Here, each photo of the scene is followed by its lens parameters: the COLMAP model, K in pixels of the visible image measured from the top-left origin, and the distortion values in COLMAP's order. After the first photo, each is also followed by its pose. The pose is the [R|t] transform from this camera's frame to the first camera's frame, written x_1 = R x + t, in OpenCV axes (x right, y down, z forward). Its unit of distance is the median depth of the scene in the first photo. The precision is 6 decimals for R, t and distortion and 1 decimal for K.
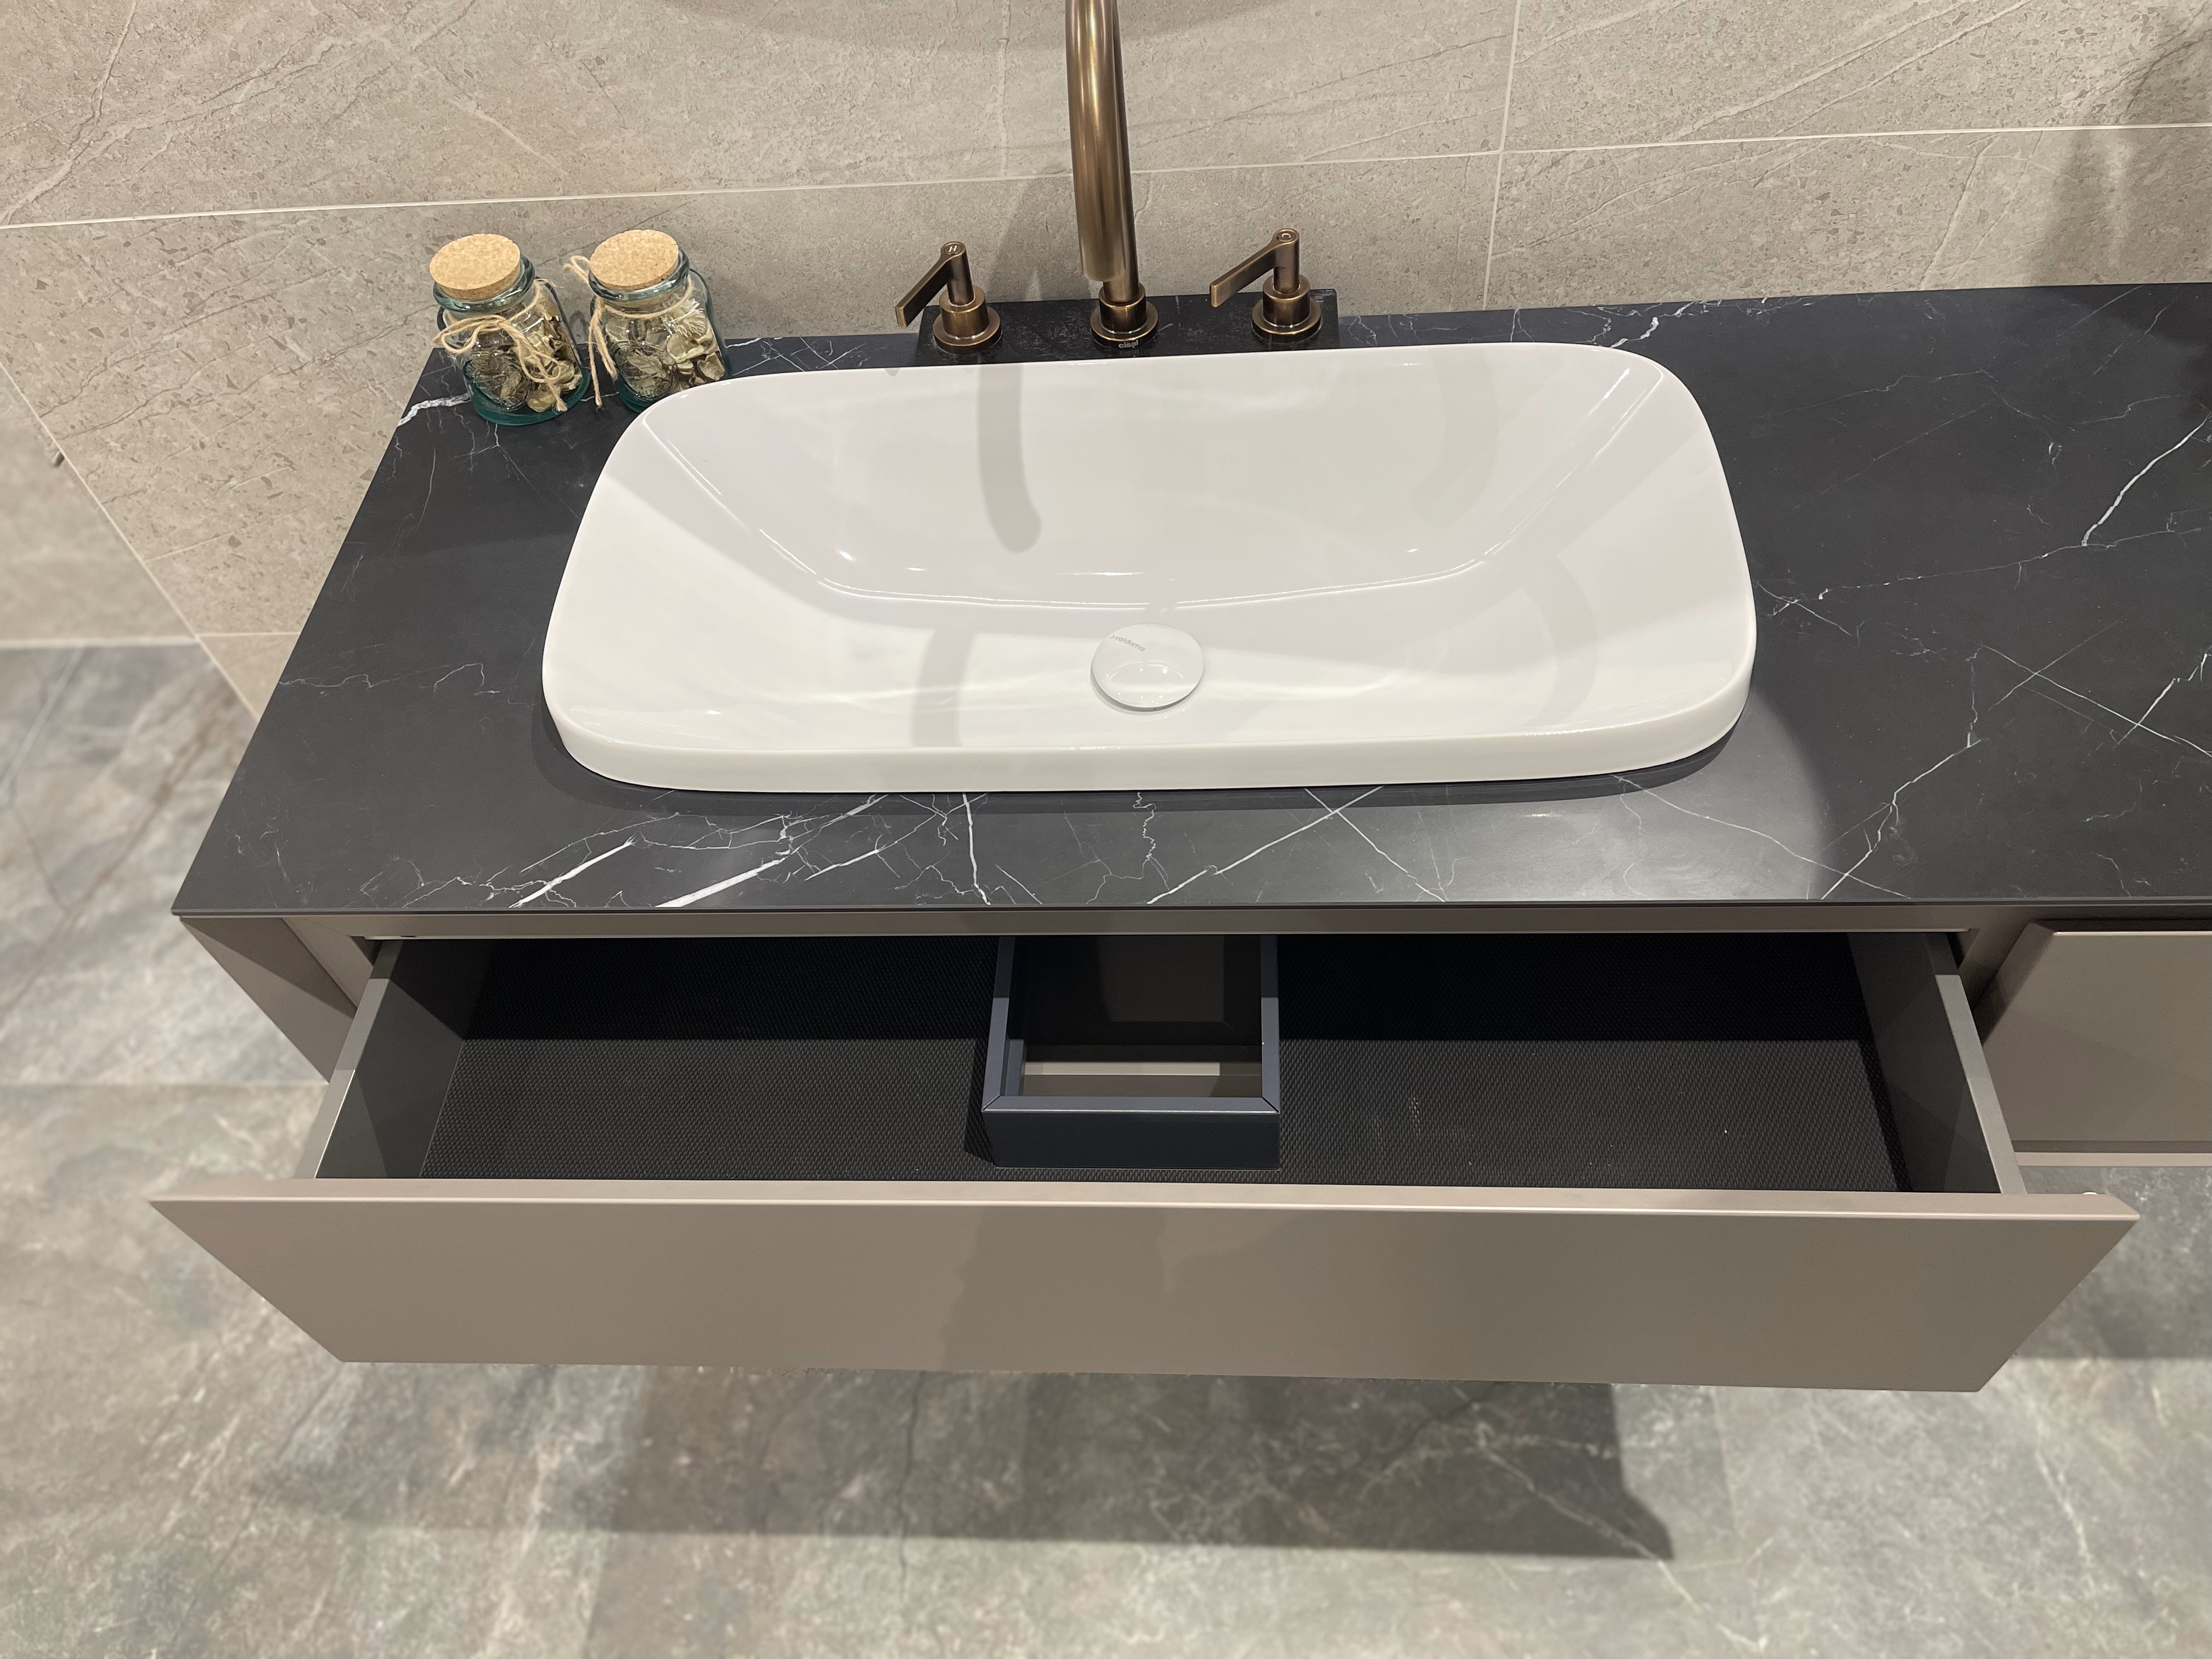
lens RADIAL K [[1675.4, 0, 1103.8], [0, 1675.4, 825.0], [0, 0, 1]] dist [0.071198, -0.092948]
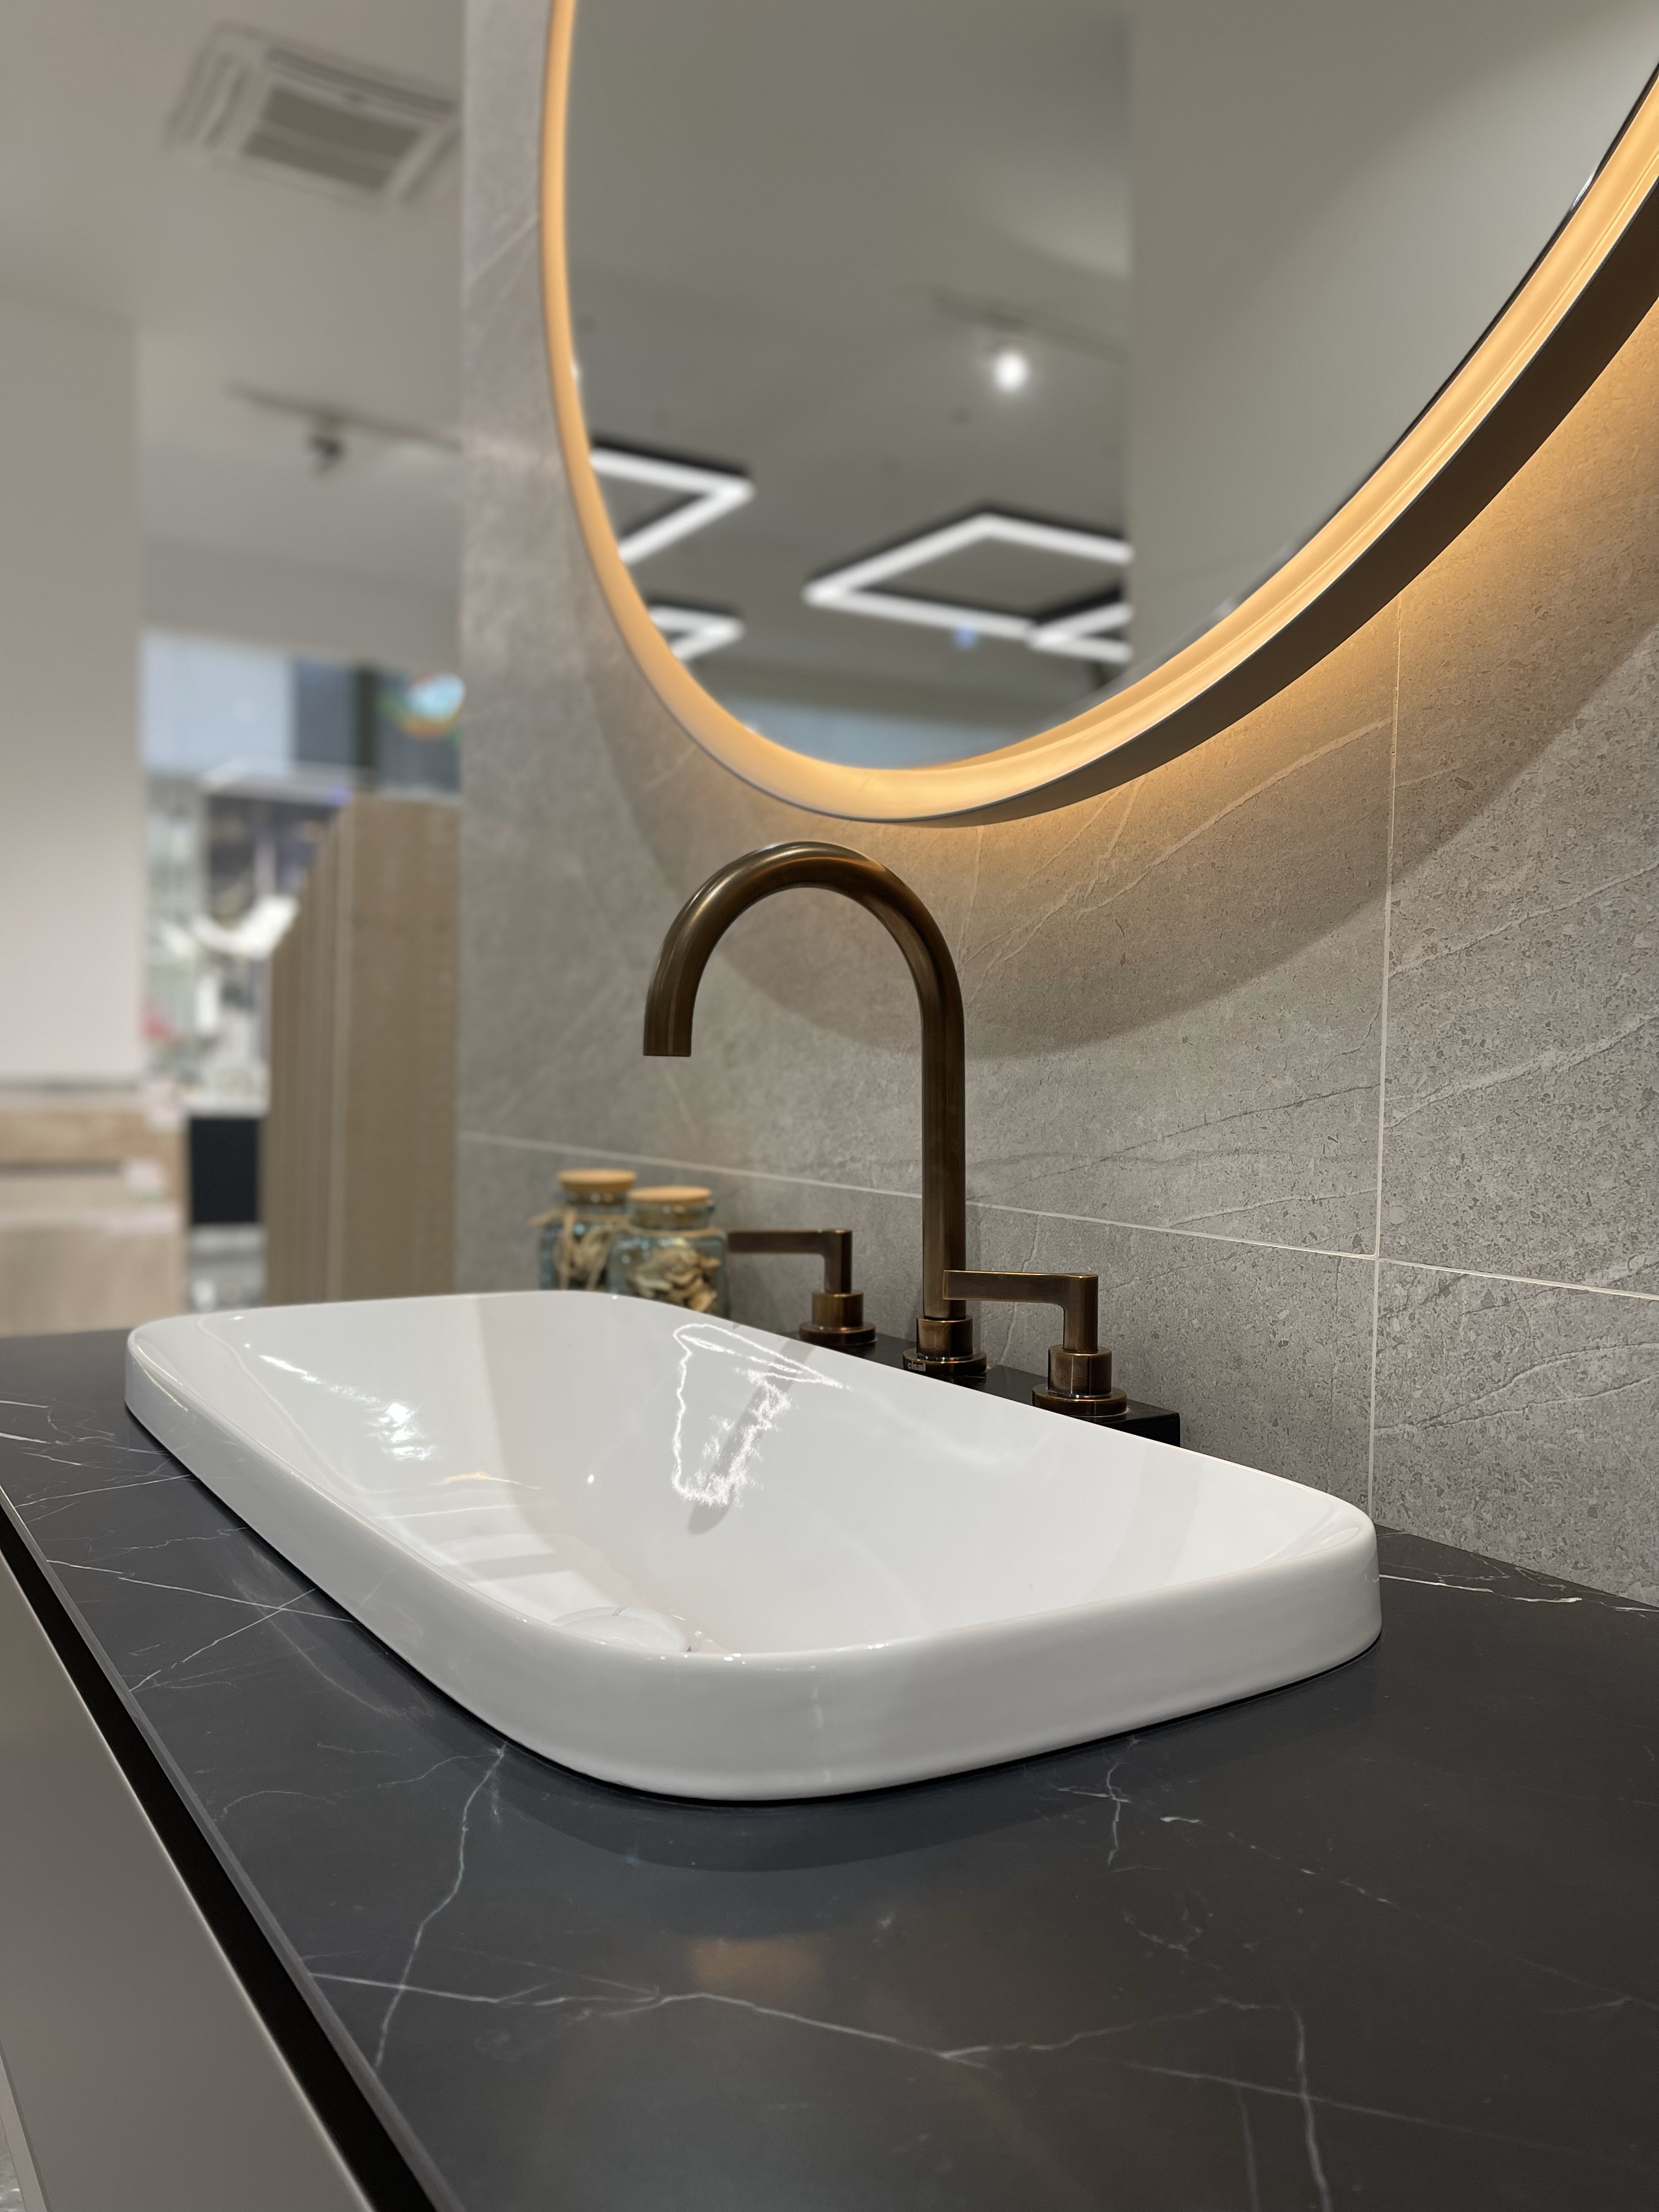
lens RADIAL K [[1675.4, 0, 838.4], [0, 1675.4, 1117.6], [0, 0, 1]] dist [0.071198, -0.092948]
pose [[0.594094, 0.122859, -0.794958, 0.645662], [-0.675315, 0.613116, -0.409925, -0.002888], [0.437039, 0.780381, 0.447217, 0.553761]]
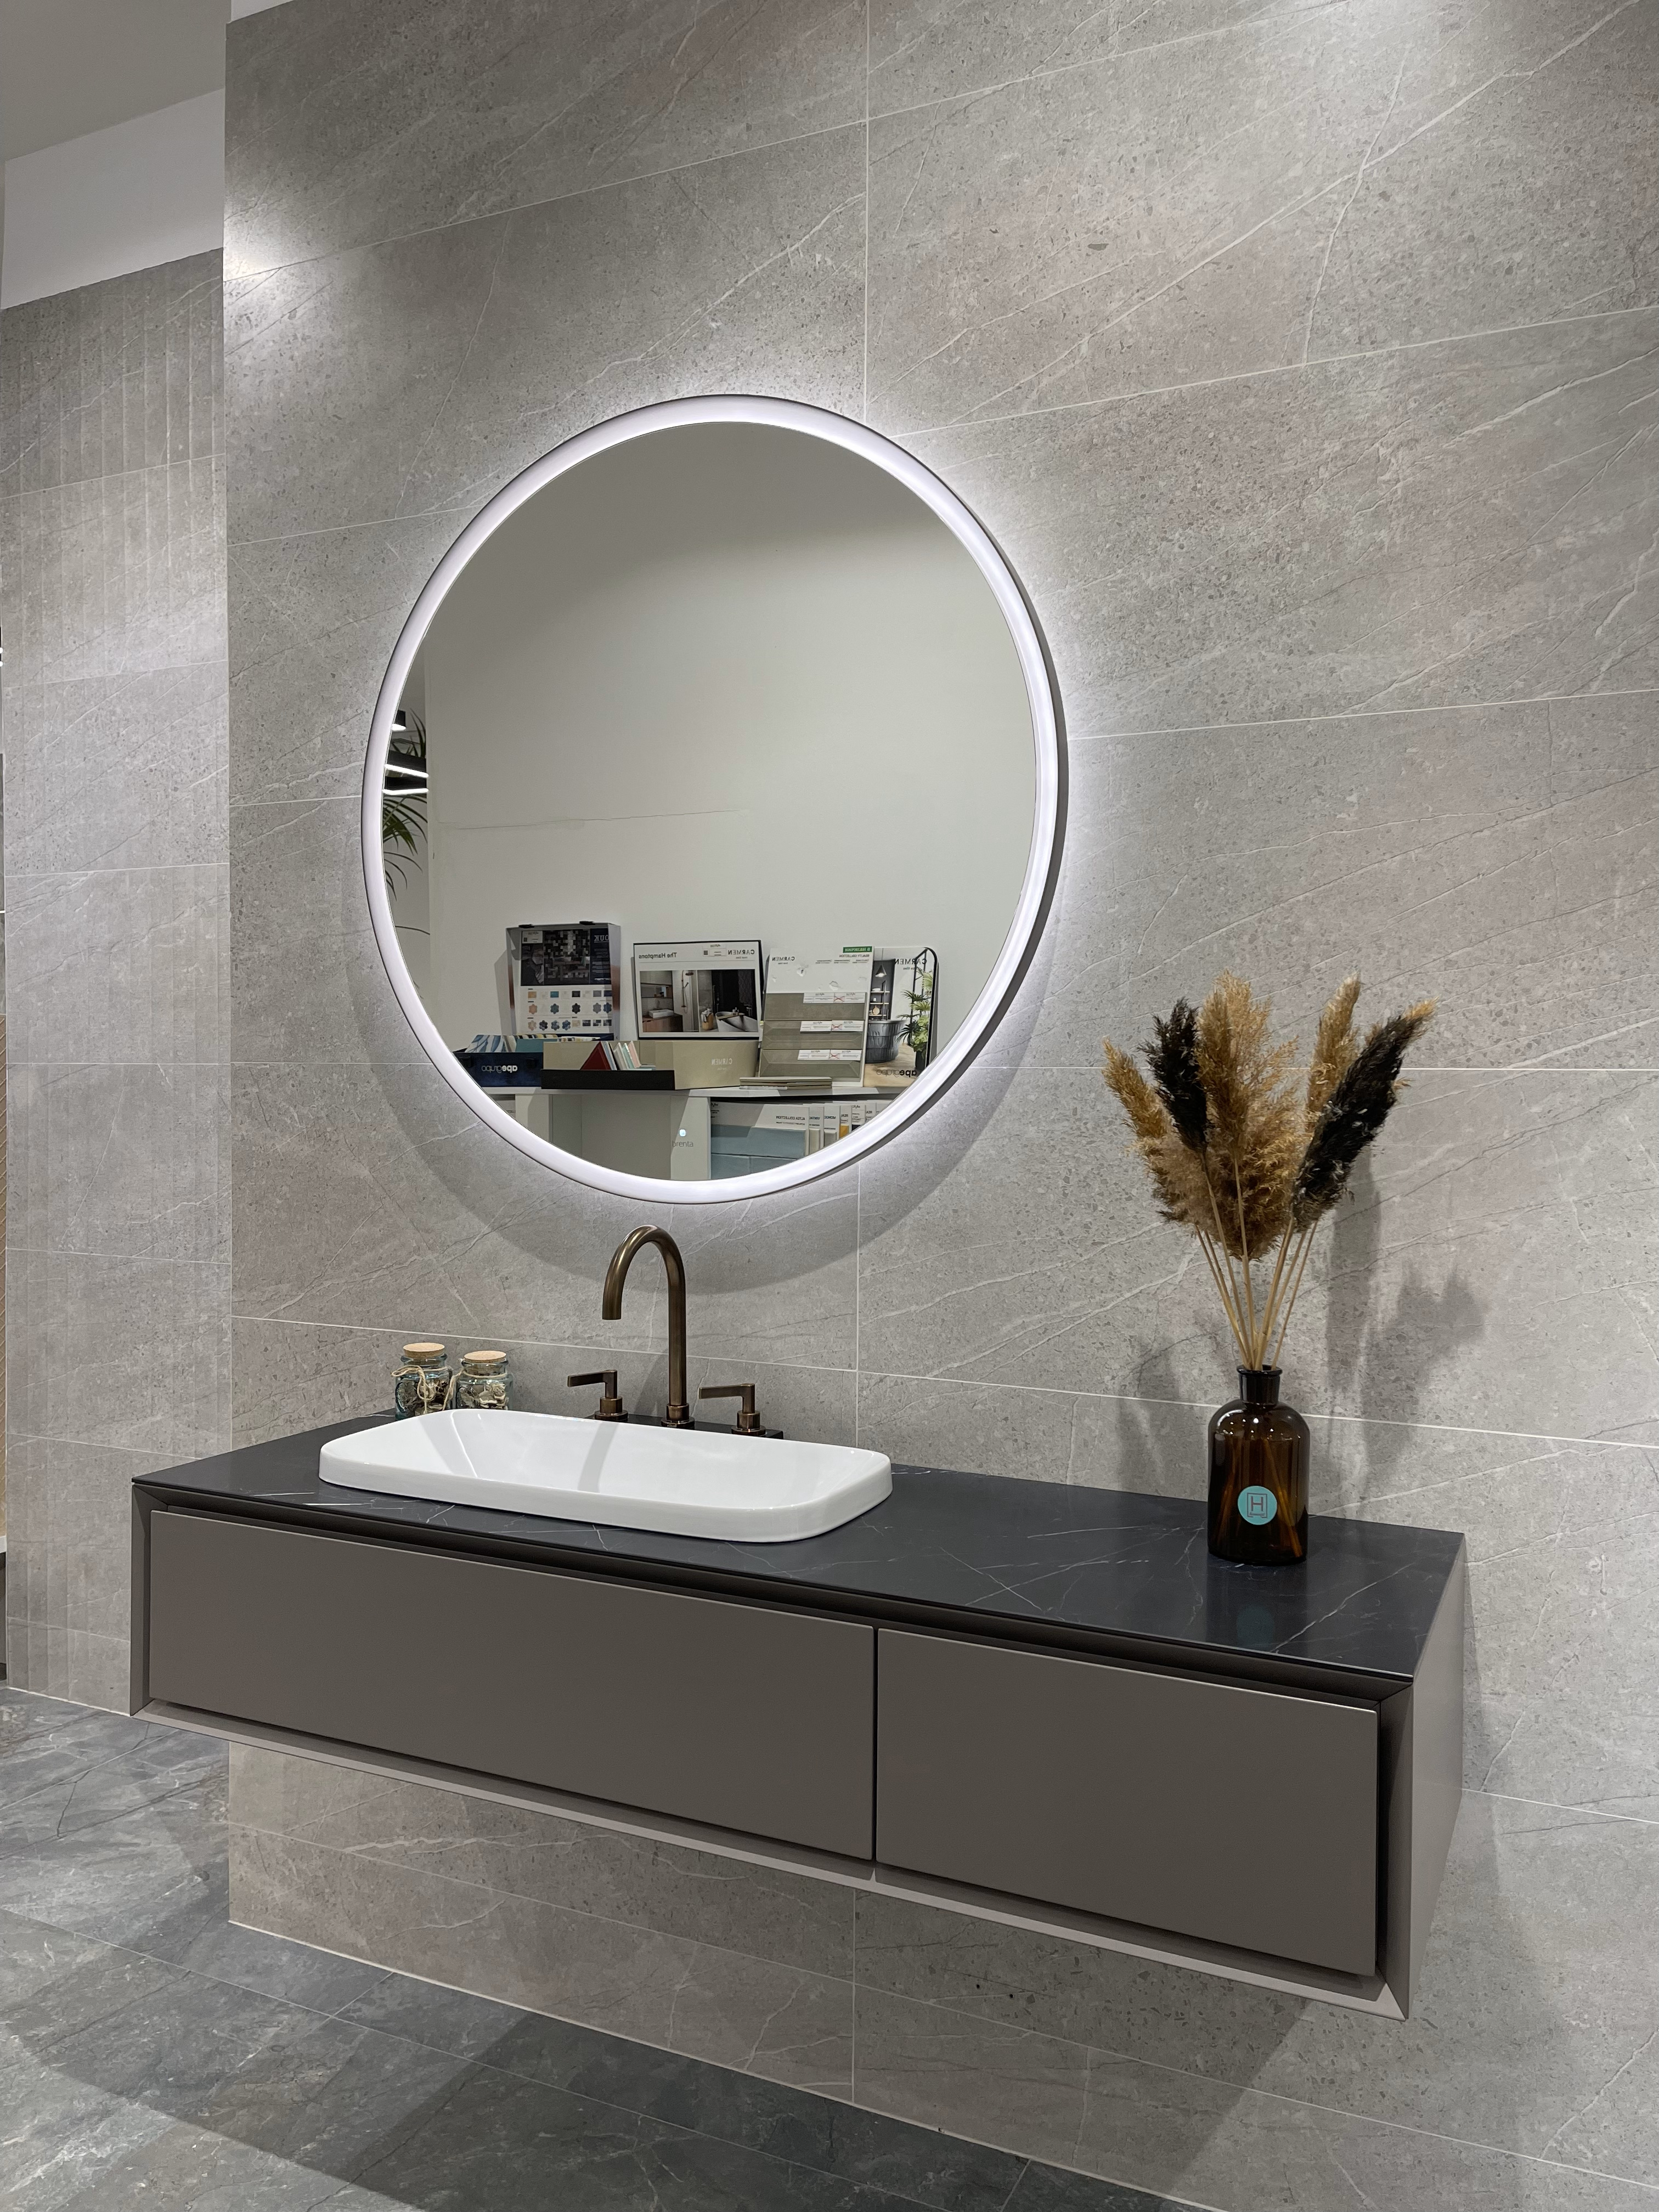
lens RADIAL K [[1675.4, 0, 825.9], [0, 1675.4, 1103.2], [0, 0, 1]] dist [0.071198, -0.092948]
pose [[0.917312, 0.093094, -0.387134, 0.965805], [-0.357514, 0.620581, -0.697899, 0.846207], [0.175278, 0.778597, 0.602549, -0.497963]]
